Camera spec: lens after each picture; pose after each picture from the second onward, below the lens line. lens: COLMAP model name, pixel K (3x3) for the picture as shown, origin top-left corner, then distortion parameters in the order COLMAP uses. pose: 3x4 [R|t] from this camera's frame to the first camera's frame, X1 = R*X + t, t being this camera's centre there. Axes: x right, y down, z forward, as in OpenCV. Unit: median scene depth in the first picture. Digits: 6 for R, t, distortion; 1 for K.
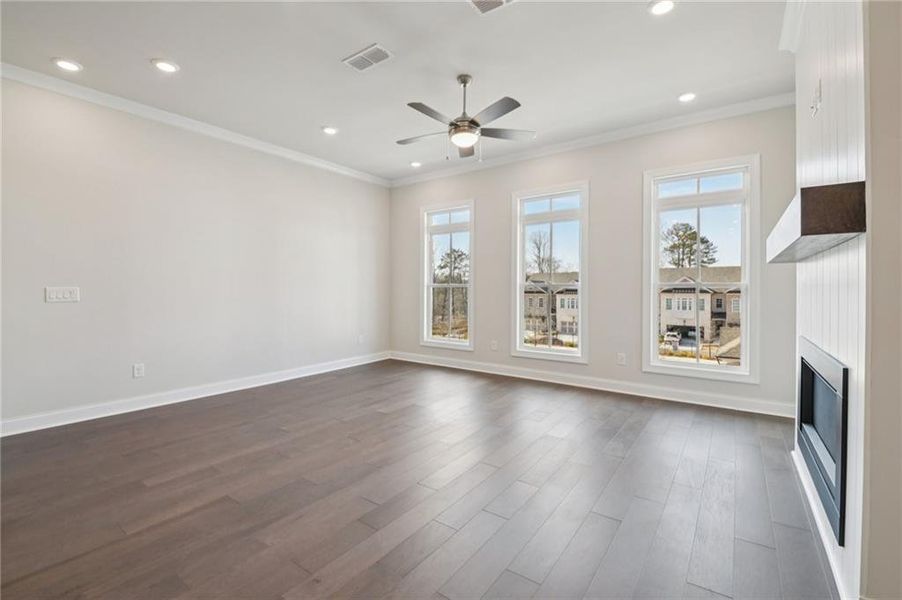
lens RADIAL K [[388.9, 0, 454.4], [0, 388.9, 291.3], [0, 0, 1]] dist [0.029143, -0.025307]
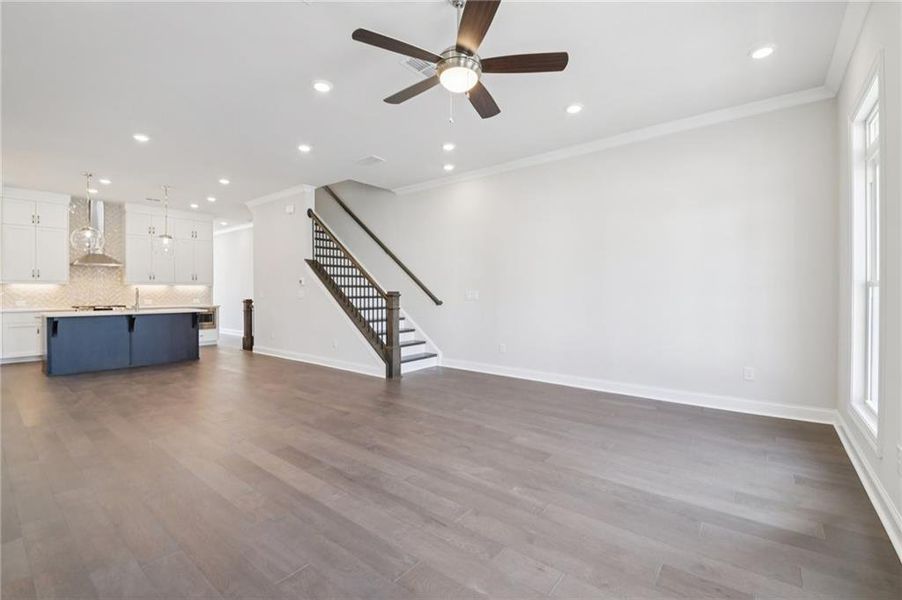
lens RADIAL K [[388.9, 0, 454.4], [0, 388.9, 291.3], [0, 0, 1]] dist [0.029143, -0.025307]
pose [[-0.043557, 0.000140, -0.999051, 0.045674], [-0.000838, 1.000000, 0.000177, -0.000464], [0.999051, 0.000845, -0.043556, 0.063355]]
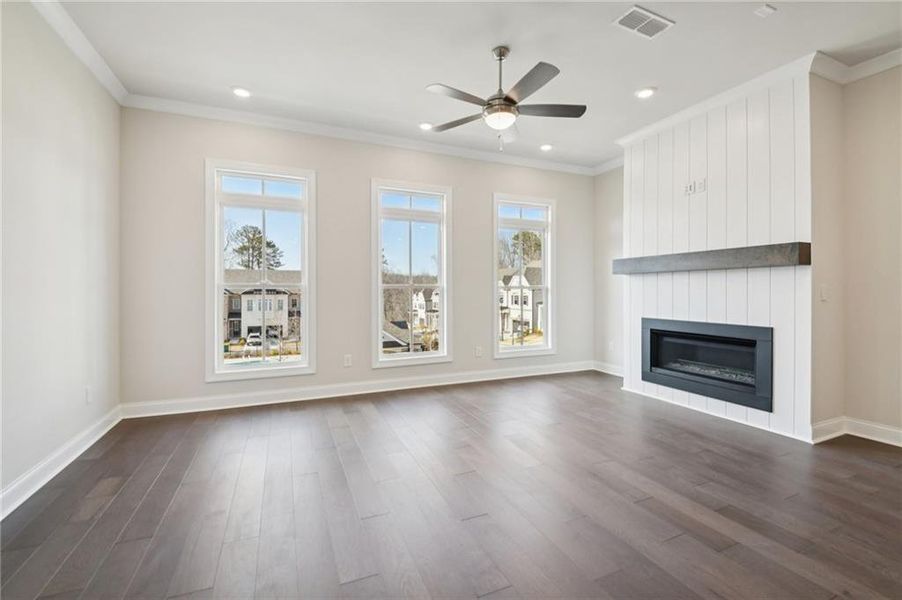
lens RADIAL K [[388.9, 0, 454.4], [0, 388.9, 291.3], [0, 0, 1]] dist [0.029143, -0.025307]
pose [[0.510691, -0.002812, 0.859760, -0.048501], [0.005792, 0.999983, -0.000170, -0.000292], [-0.859745, 0.005067, 0.510698, 0.039810]]
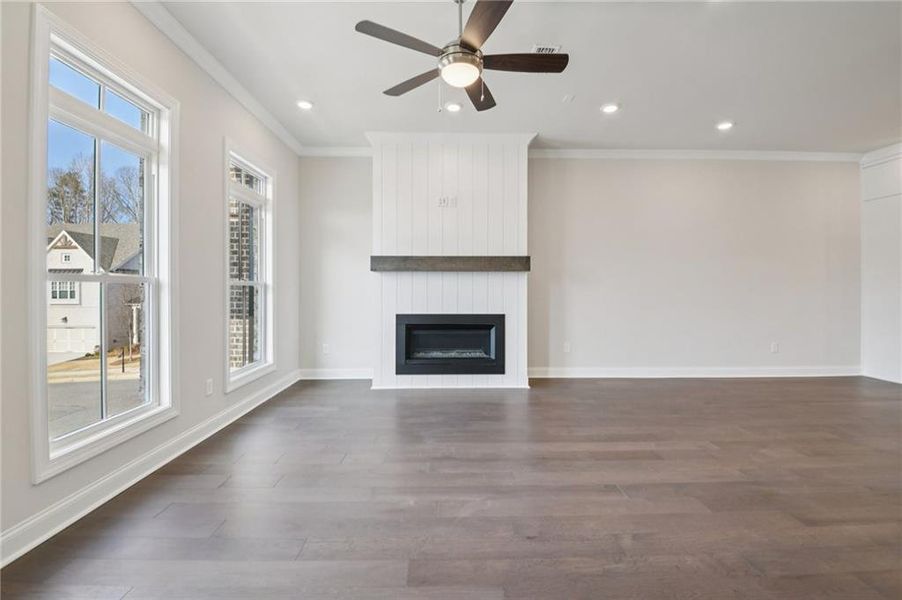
lens RADIAL K [[388.9, 0, 454.4], [0, 388.9, 291.3], [0, 0, 1]] dist [0.029143, -0.025307]
pose [[-0.605752, -0.007498, 0.795618, -0.032853], [0.002291, 0.999935, 0.011168, -0.000458], [-0.795650, 0.008588, -0.605696, 0.088912]]
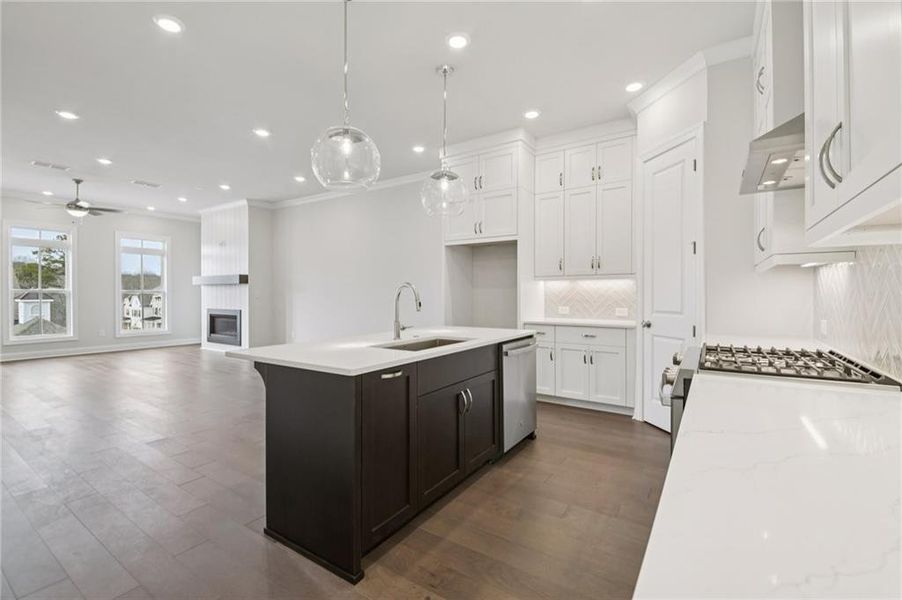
lens RADIAL K [[388.9, 0, 454.4], [0, 388.9, 291.3], [0, 0, 1]] dist [0.029143, -0.025307]
pose [[-0.040799, 0.006787, 0.999144, -0.116632], [0.005105, 0.999965, -0.006585, 0.000161], [-0.999154, 0.004832, -0.040832, -0.043316]]
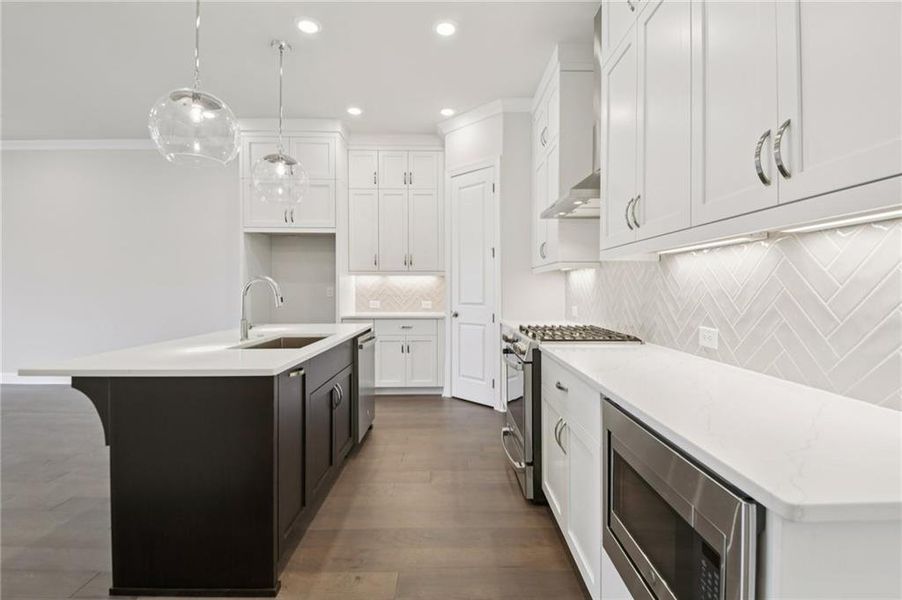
lens RADIAL K [[413.0, 0, 452.8], [0, 413.0, 282.6], [0, 0, 1]] dist [0.001389, -0.017353]
pose [[-0.598054, 0.010520, 0.801387, -0.117795], [0.001909, 0.999930, -0.011702, 0.000074], [-0.801454, -0.005468, -0.598032, -0.028917]]
